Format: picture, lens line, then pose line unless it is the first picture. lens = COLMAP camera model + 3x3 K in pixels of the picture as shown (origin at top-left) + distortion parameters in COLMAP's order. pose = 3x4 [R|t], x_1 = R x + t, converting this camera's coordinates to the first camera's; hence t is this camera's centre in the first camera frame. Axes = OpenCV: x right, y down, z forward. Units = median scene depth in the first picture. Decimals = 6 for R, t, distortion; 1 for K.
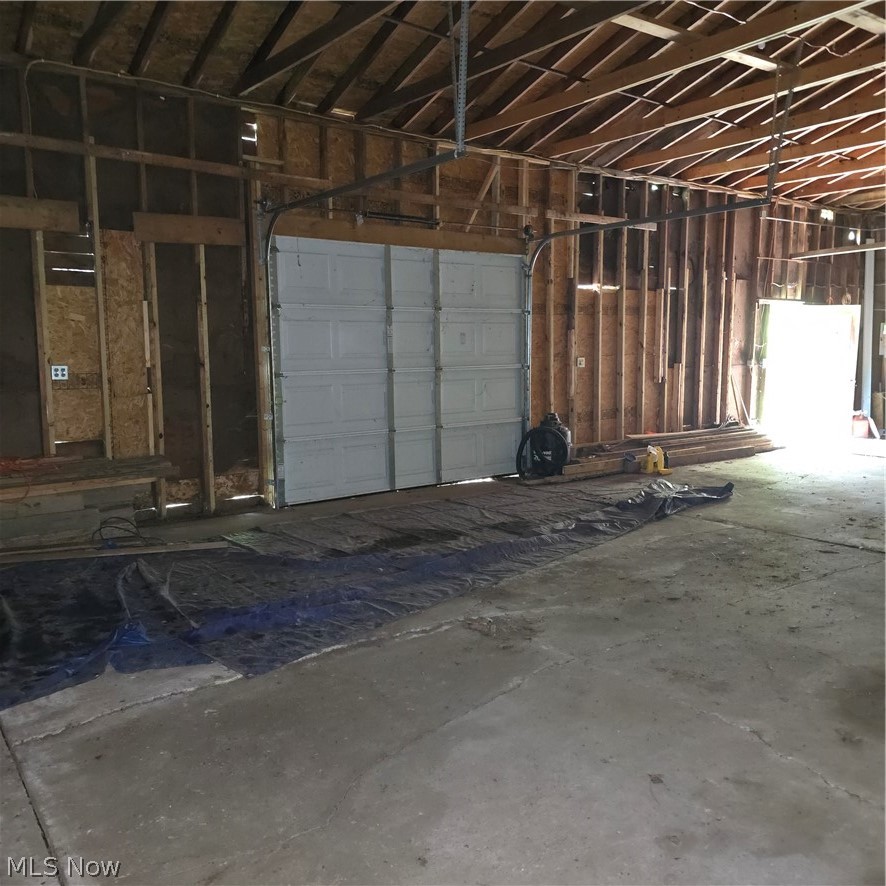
lens RADIAL K [[790.2, 0, 459.6], [0, 790.2, 438.6], [0, 0, 1]] dist [0.071561, -0.074199]
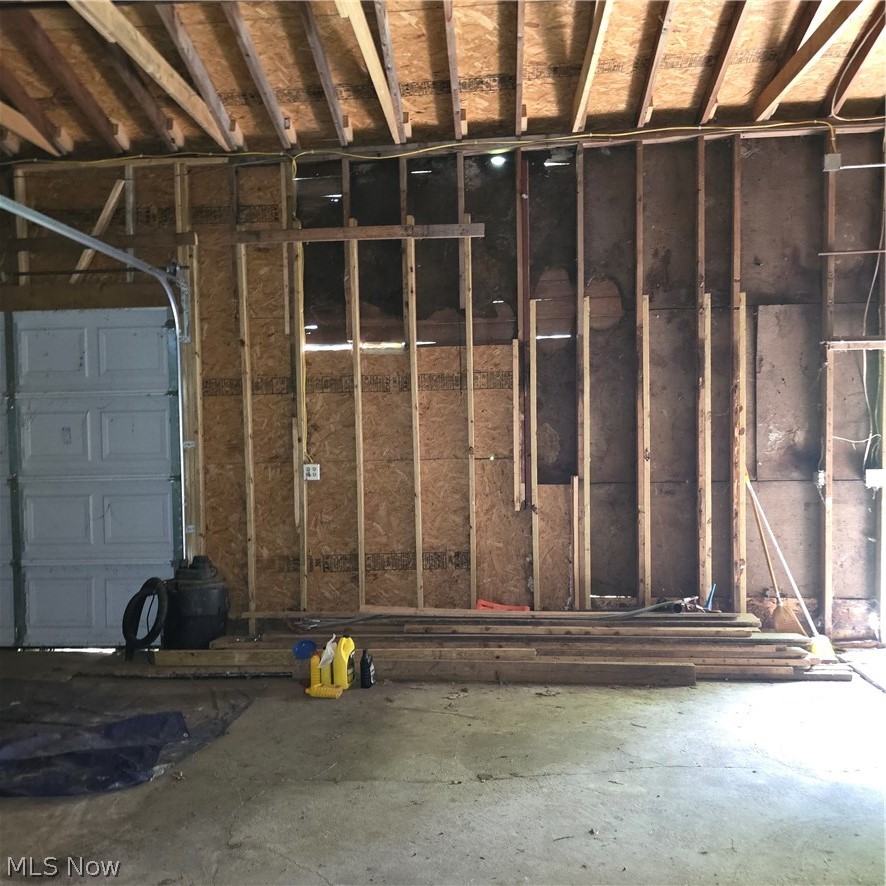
lens RADIAL K [[806.9, 0, 459.1], [0, 806.9, 441.7], [0, 0, 1]] dist [0.088036, -0.123204]
pose [[0.755825, 0.018105, -0.654523, 0.603237], [-0.063315, 0.996954, -0.045538, -0.093113], [0.651705, 0.075860, 0.754669, 0.575405]]
